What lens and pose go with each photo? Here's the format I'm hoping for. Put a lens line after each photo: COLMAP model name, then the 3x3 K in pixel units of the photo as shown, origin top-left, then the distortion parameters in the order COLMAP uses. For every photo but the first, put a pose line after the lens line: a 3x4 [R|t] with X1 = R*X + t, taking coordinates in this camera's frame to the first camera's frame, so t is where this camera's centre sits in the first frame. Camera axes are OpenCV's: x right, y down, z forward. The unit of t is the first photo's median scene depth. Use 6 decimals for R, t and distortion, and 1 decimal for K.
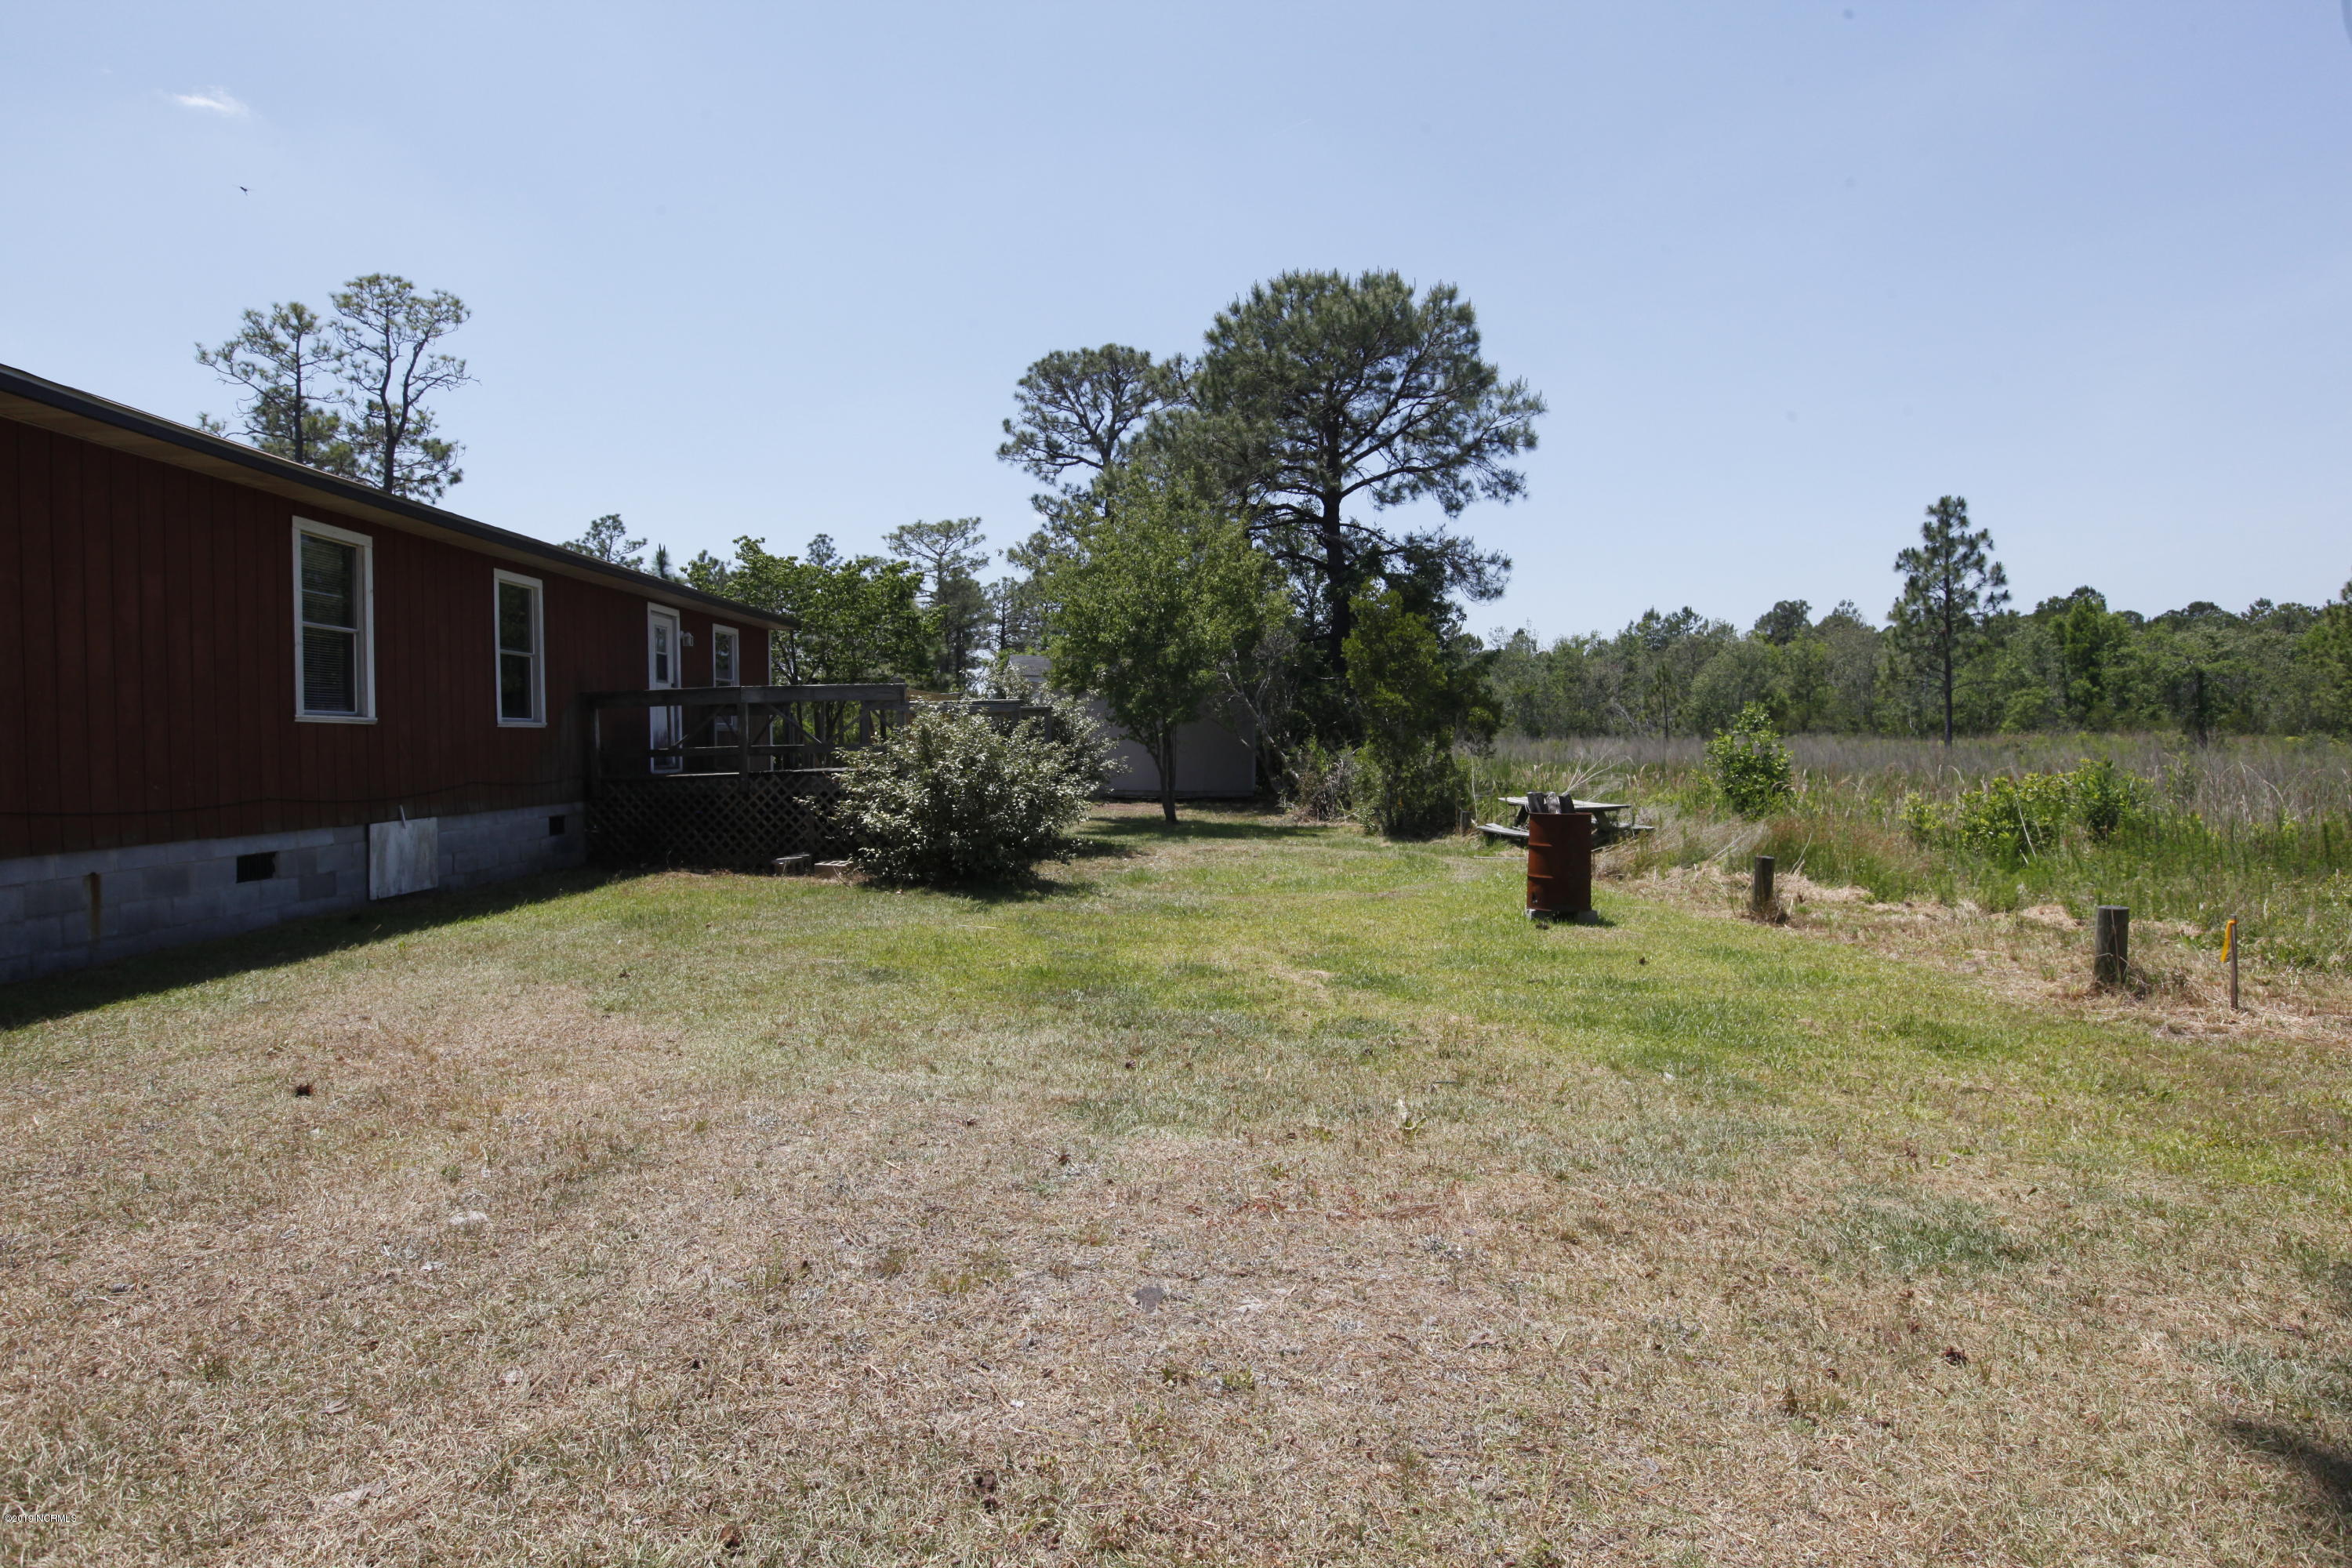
lens RADIAL K [[1334.0, 0, 1183.0], [0, 1334.0, 763.2], [0, 0, 1]] dist [0.009195, 0.007443]
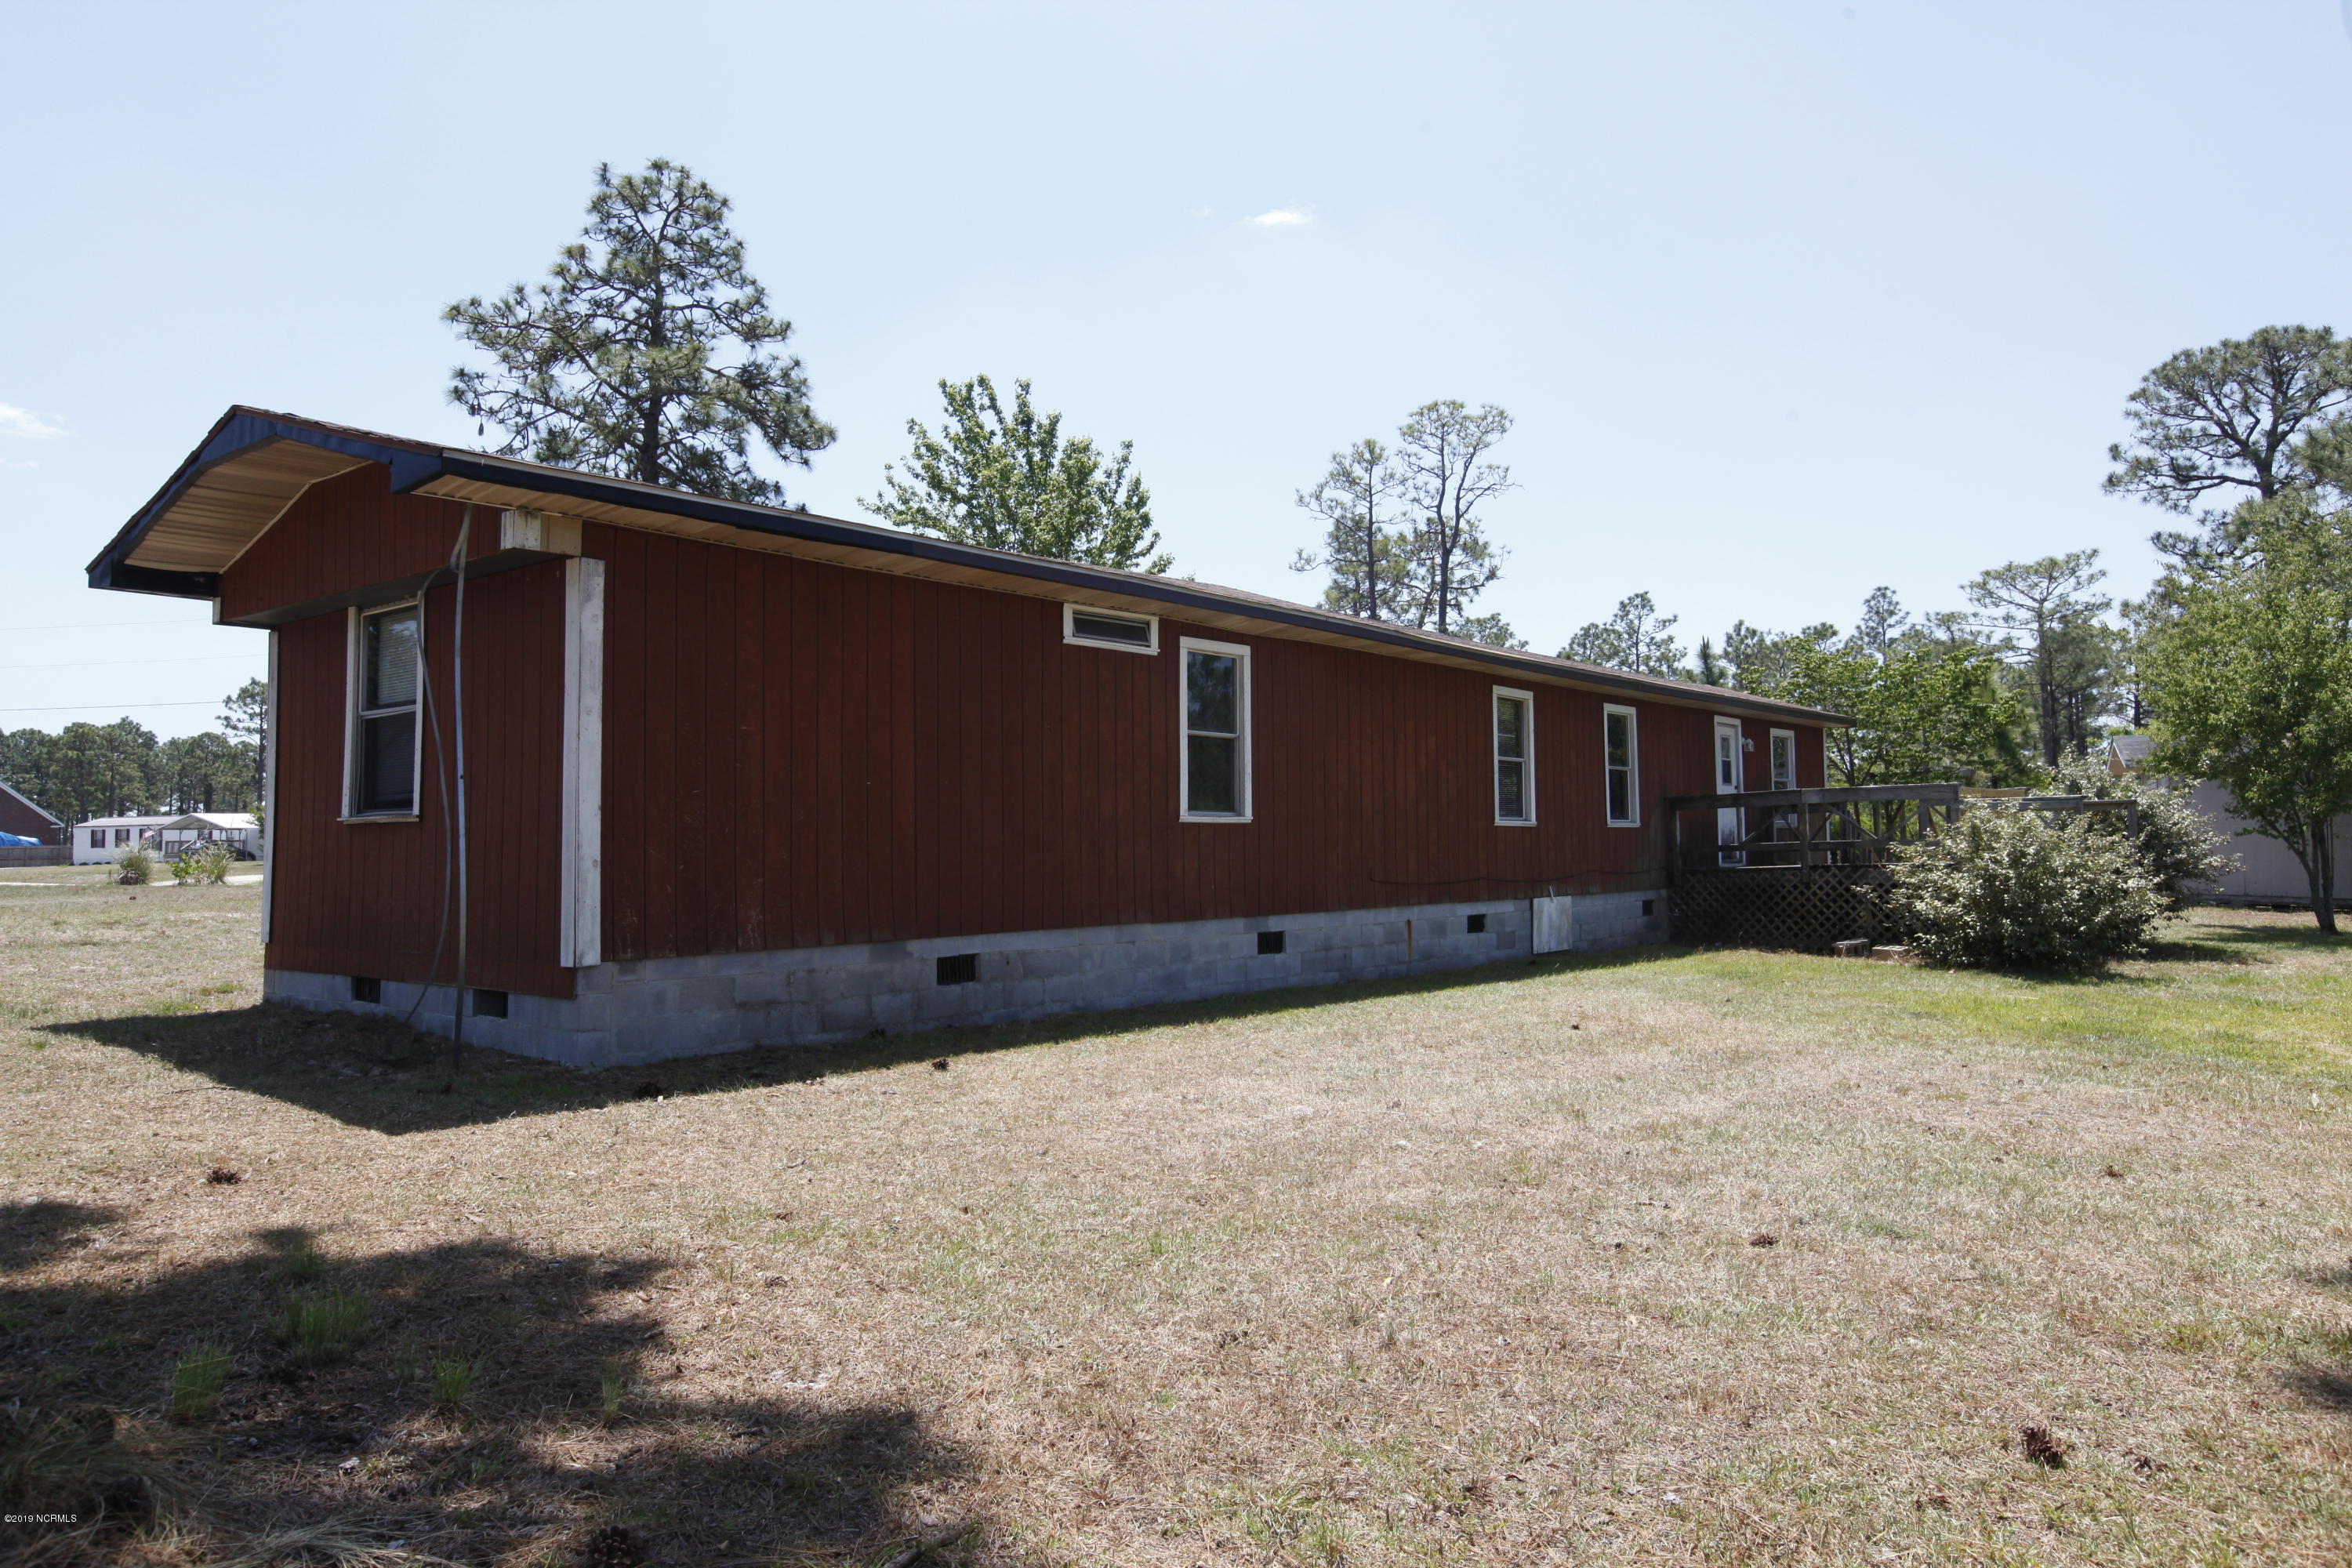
lens RADIAL K [[1573.6, 0, 1171.2], [0, 1573.6, 766.9], [0, 0, 1]] dist [-0.002990, 0.010713]
pose [[0.770244, -0.034102, -0.636836, 0.070487], [-0.005606, 0.998169, -0.060232, 0.004691], [0.637724, 0.049964, 0.768643, -0.239782]]
